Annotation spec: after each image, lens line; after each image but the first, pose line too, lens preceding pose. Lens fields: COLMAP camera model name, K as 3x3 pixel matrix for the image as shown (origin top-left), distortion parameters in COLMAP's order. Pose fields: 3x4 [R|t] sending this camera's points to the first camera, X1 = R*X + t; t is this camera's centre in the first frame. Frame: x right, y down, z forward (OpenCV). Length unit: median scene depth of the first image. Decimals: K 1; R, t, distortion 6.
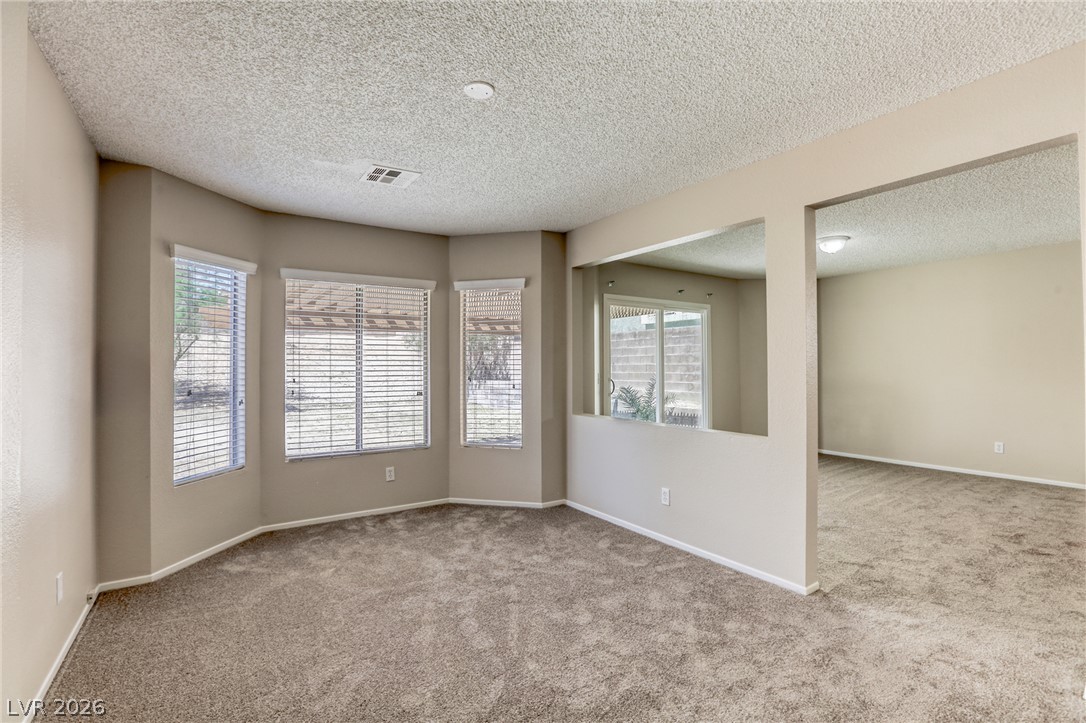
lens RADIAL K [[512.5, 0, 535.7], [0, 512.5, 367.2], [0, 0, 1]] dist [-0.055425, 0.024497]
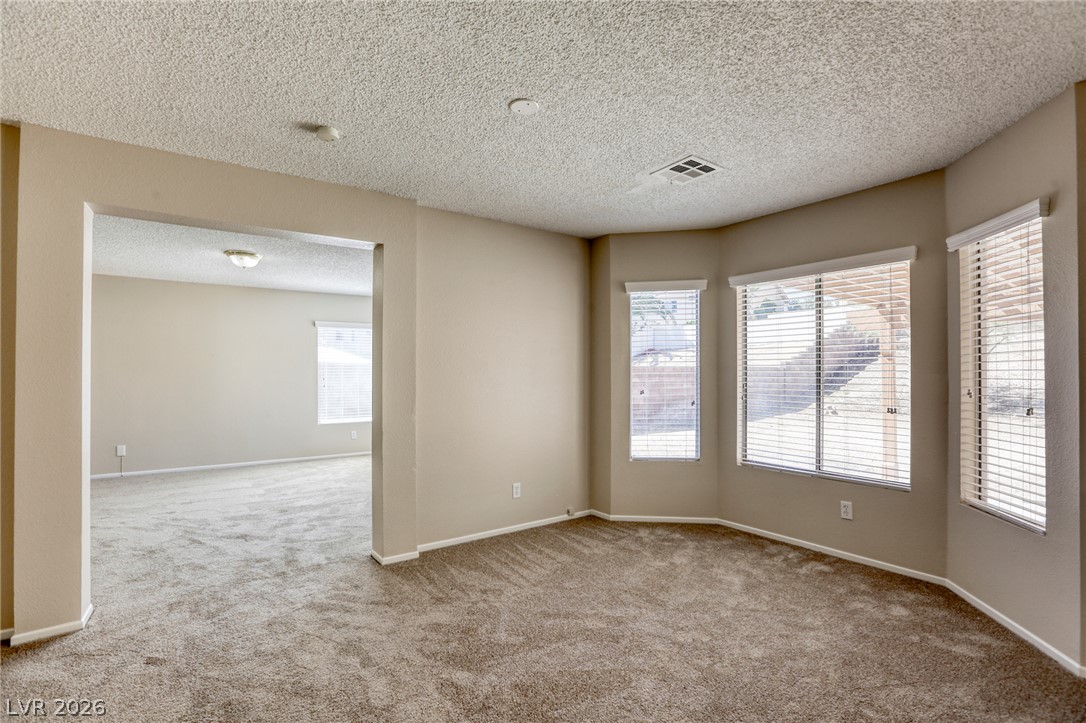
lens RADIAL K [[512.5, 0, 535.7], [0, 512.5, 367.2], [0, 0, 1]] dist [-0.055425, 0.024497]
pose [[0.015055, -0.005280, -0.999873, 0.530790], [-0.001075, 0.999985, -0.005297, -0.004129], [0.999886, 0.001155, 0.015049, 0.574516]]
